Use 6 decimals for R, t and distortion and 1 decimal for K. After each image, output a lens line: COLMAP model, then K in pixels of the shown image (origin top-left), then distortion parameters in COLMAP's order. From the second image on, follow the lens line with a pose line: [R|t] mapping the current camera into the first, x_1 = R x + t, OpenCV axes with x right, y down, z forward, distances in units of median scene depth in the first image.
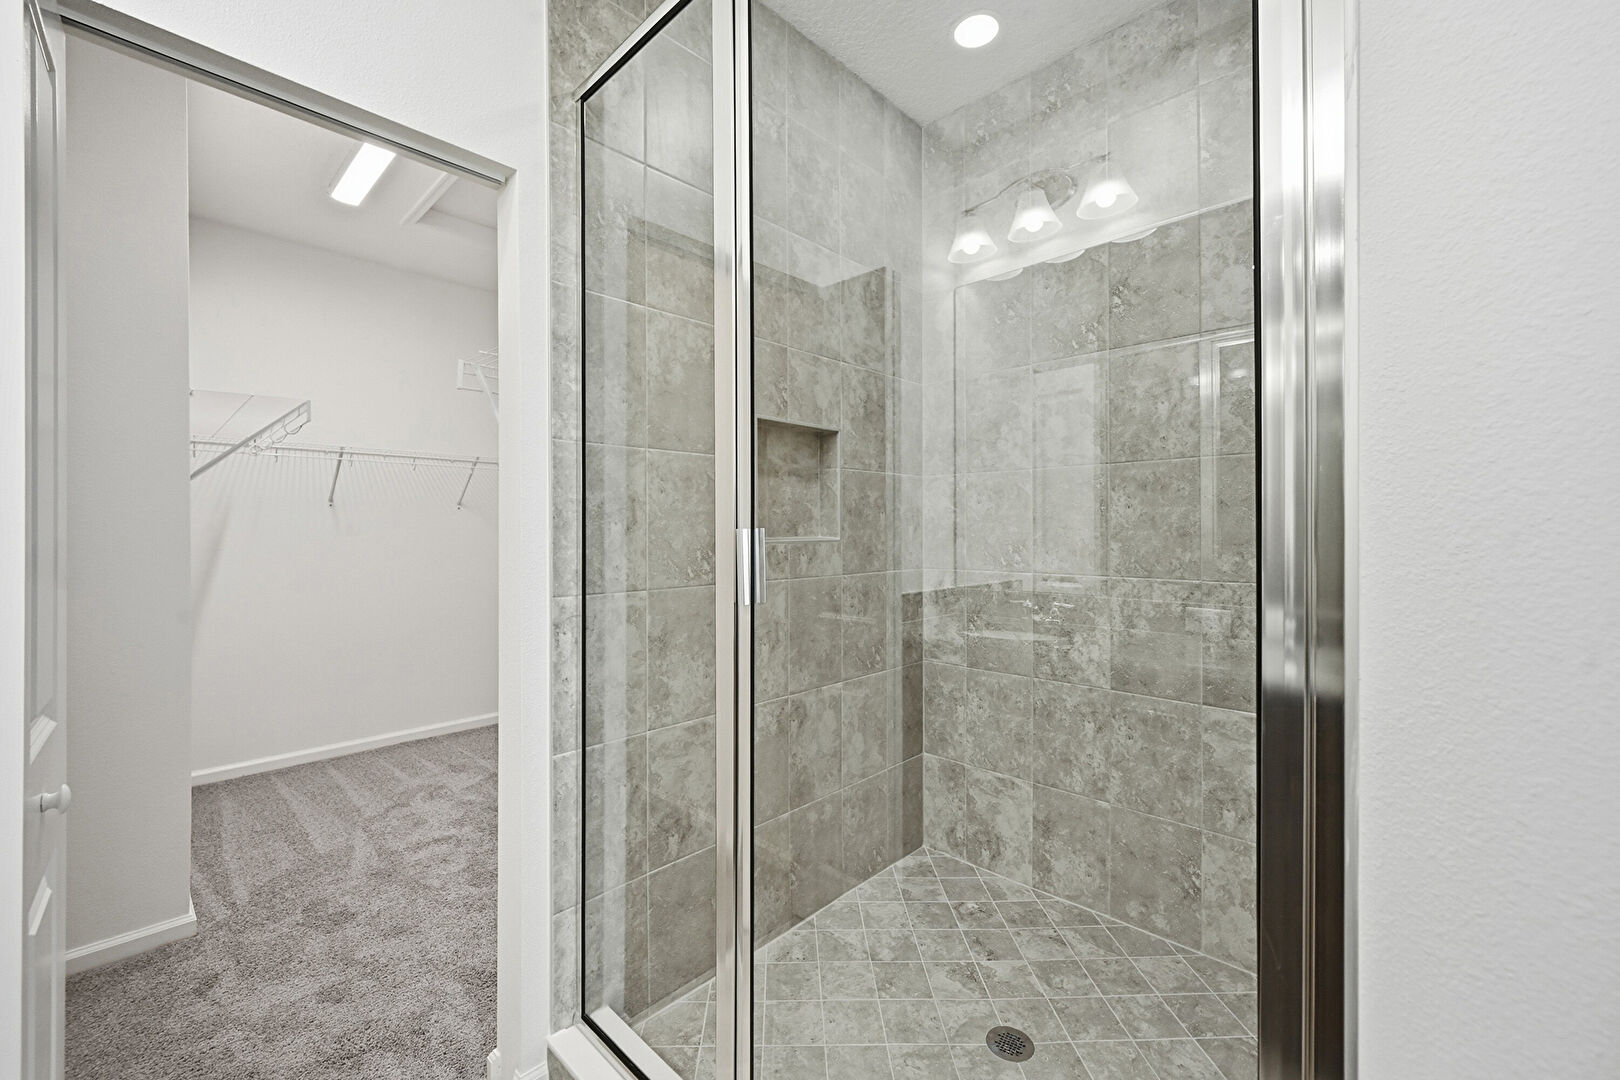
lens RADIAL K [[655.5, 0, 815.7], [0, 655.5, 531.4], [0, 0, 1]] dist [-0.000866, -0.000333]
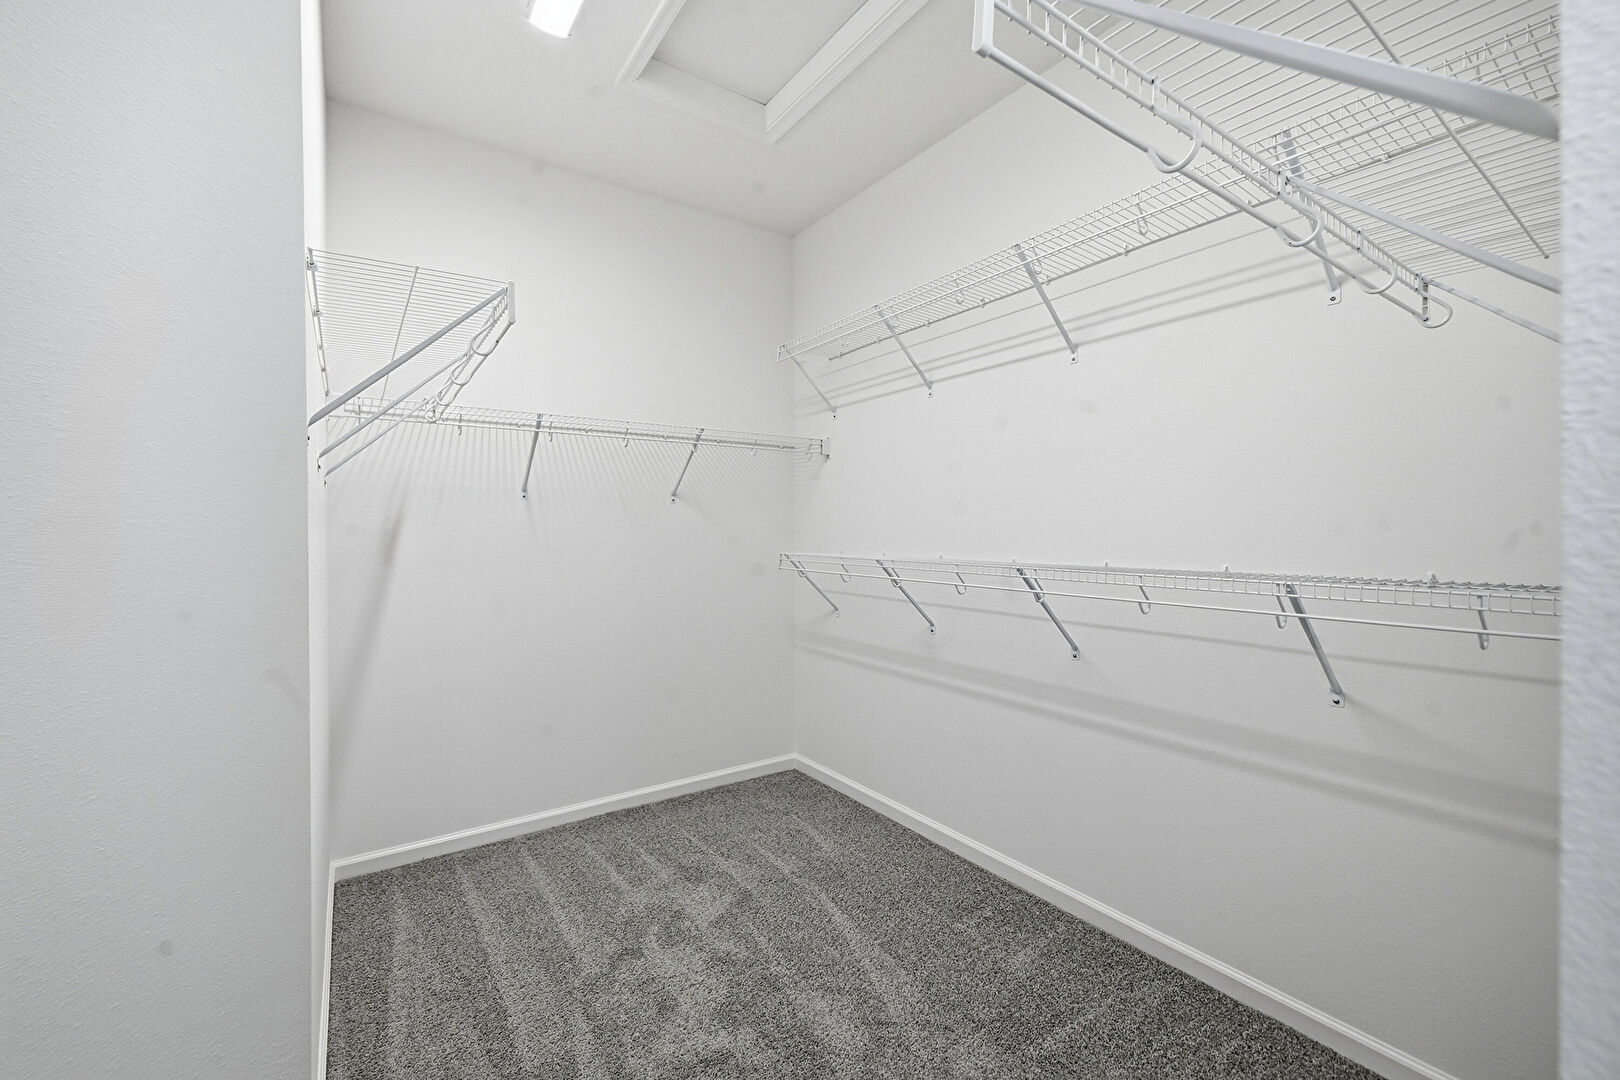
lens RADIAL K [[655.5, 0, 804.8], [0, 655.5, 535.9], [0, 0, 1]] dist [-0.000866, -0.000333]
pose [[0.978545, -0.000126, -0.206031, -0.305418], [0.001651, 0.999973, 0.007227, 0.000932], [0.206024, -0.007412, 0.978519, 0.373486]]
